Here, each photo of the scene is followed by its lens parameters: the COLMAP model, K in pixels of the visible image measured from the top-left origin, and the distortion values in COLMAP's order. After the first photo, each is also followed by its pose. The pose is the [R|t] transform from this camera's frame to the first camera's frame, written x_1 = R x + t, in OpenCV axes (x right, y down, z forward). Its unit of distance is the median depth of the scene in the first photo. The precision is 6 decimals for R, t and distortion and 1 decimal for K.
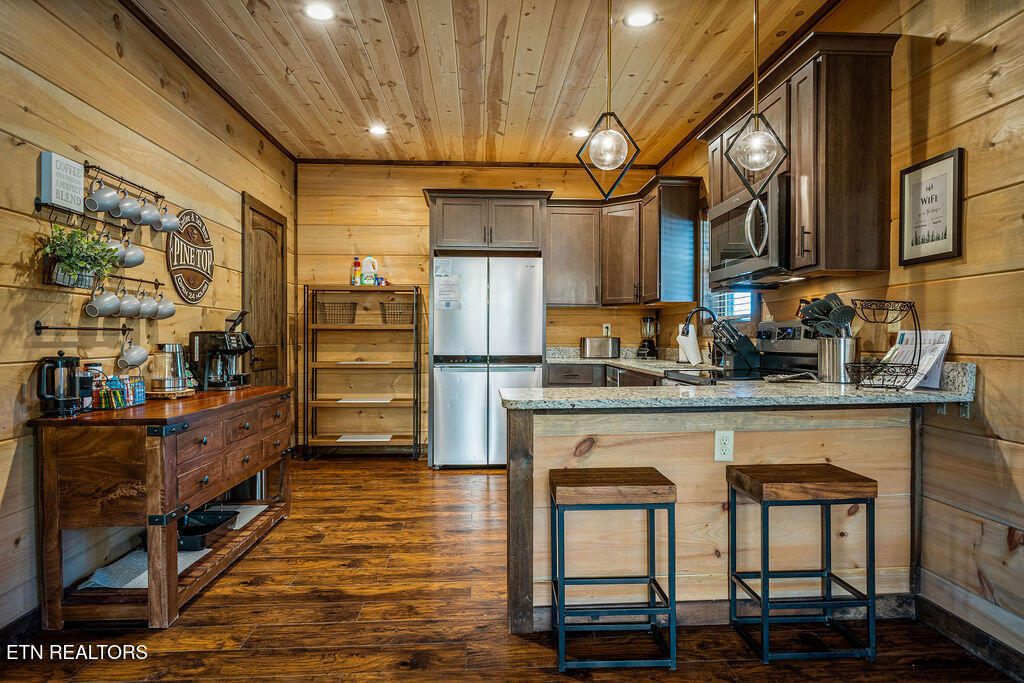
lens RADIAL K [[647.6, 0, 512.0], [0, 647.6, 341.5], [0, 0, 1]] dist [0.007202, 0.002733]
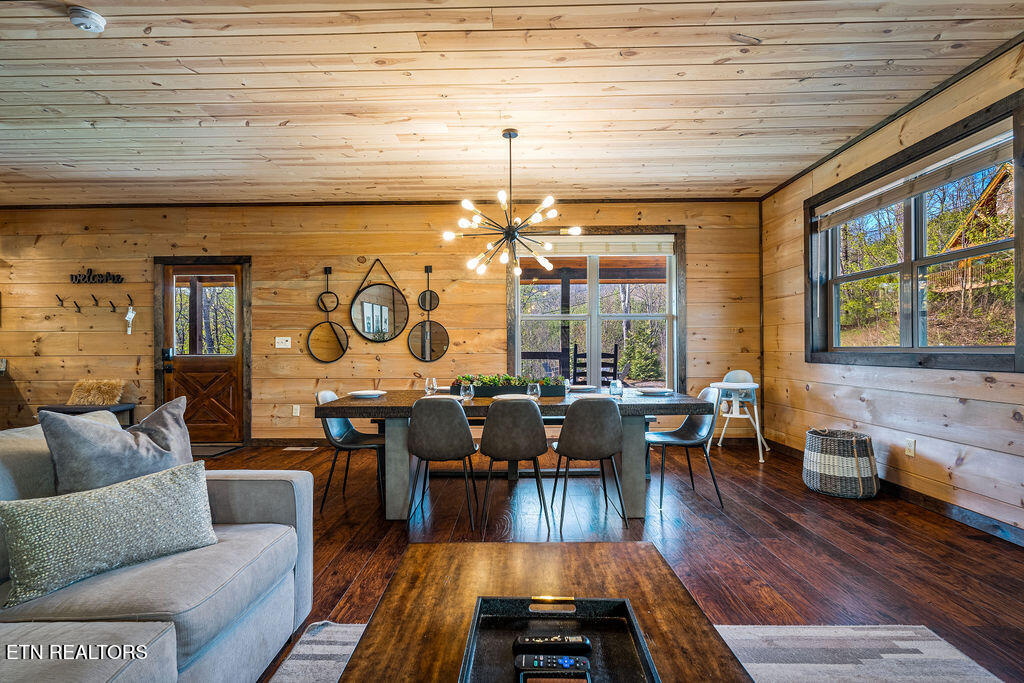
lens RADIAL K [[476.7, 0, 509.2], [0, 476.7, 346.5], [0, 0, 1]] dist [-0.001989, -0.000017]
pose [[0.068867, 0.000771, 0.997626, -1.345192], [0.009642, 0.999952, -0.001438, 0.000347], [-0.997579, 0.009718, 0.068856, -1.518369]]
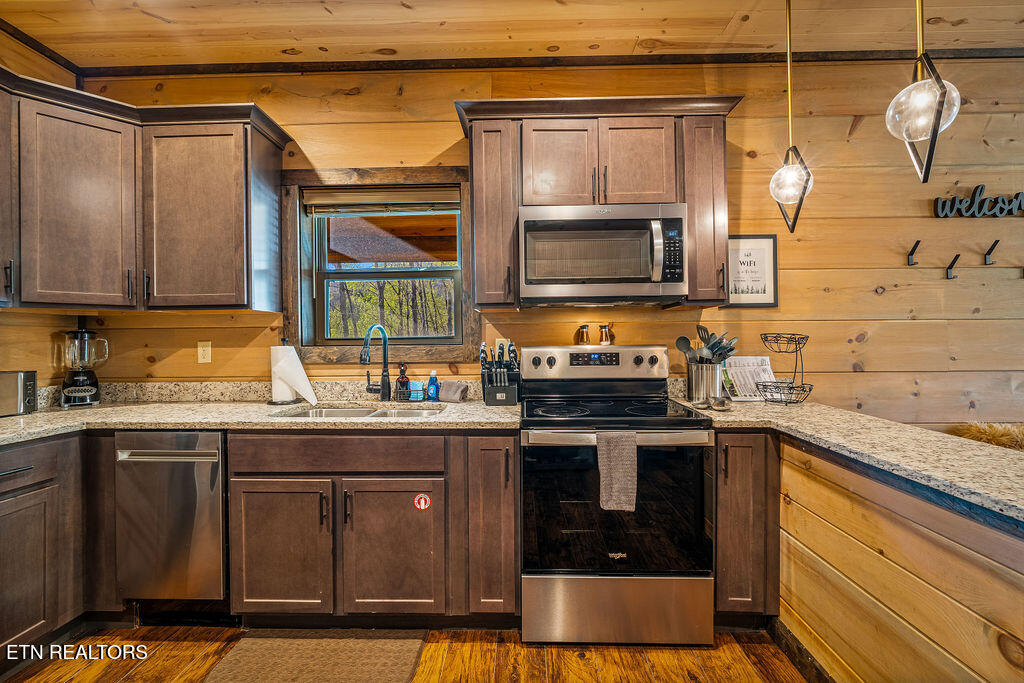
lens RADIAL K [[464.7, 0, 512.0], [0, 464.7, 341.5], [0, 0, 1]] dist [-0.003425, -0.000346]
pose [[0.071376, 0.000830, 0.997449, -0.384613], [0.013458, 0.999908, -0.001795, -0.053039], [-0.997359, 0.013552, 0.071358, 1.404390]]
